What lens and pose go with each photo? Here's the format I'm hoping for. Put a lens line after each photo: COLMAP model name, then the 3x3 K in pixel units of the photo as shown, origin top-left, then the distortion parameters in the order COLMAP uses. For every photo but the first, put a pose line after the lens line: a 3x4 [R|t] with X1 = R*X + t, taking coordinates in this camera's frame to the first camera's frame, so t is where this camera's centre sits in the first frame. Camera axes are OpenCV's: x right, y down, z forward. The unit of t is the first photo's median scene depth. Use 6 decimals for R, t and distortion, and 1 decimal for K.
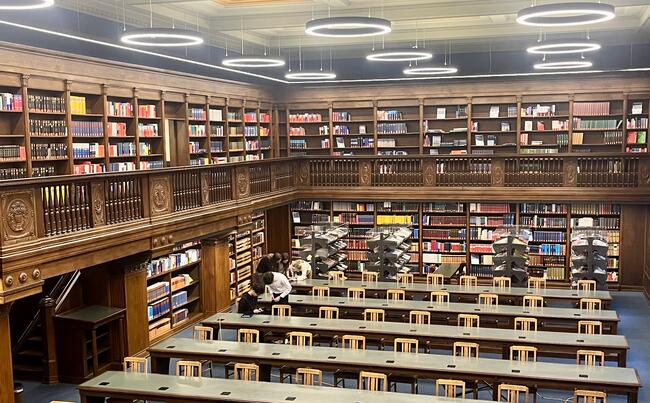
lens RADIAL K [[762.1, 0, 341.7], [0, 762.1, 235.8], [0, 0, 1]] dist [0.021495, 0.000000]
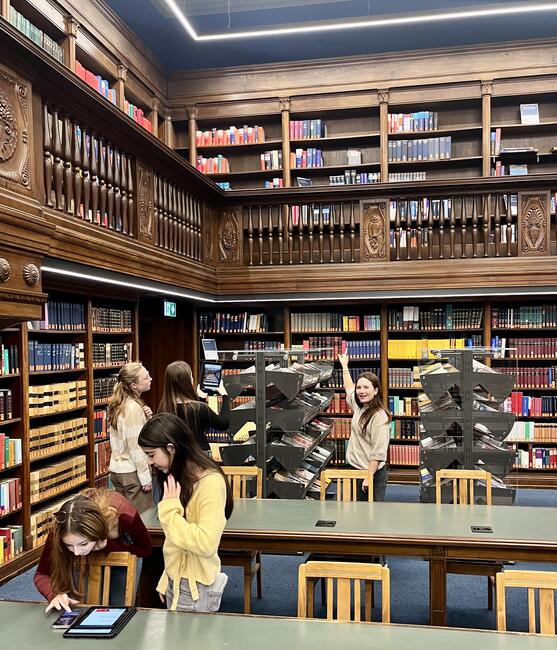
lens RADIAL K [[617.2, 0, 325.2], [0, 617.2, 361.6], [0, 0, 1]] dist [0.037969, 0.000000]
pose [[0.992015, -0.000016, 0.126120, -0.038911], [0.013100, 0.994605, -0.102909, 0.024826], [-0.125437, 0.103739, 0.986663, 0.644102]]
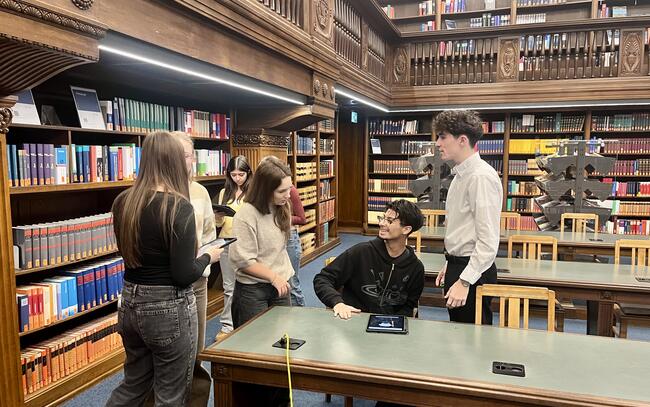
lens RADIAL K [[531.4, 0, 316.3], [0, 531.4, 224.3], [0, 0, 1]] dist [0.009869, -0.019324]
pose [[0.998946, 0.018573, -0.041985, -0.096106], [-0.018672, 0.999824, -0.001961, 0.048798], [0.041941, 0.002743, 0.999116, 0.555321]]
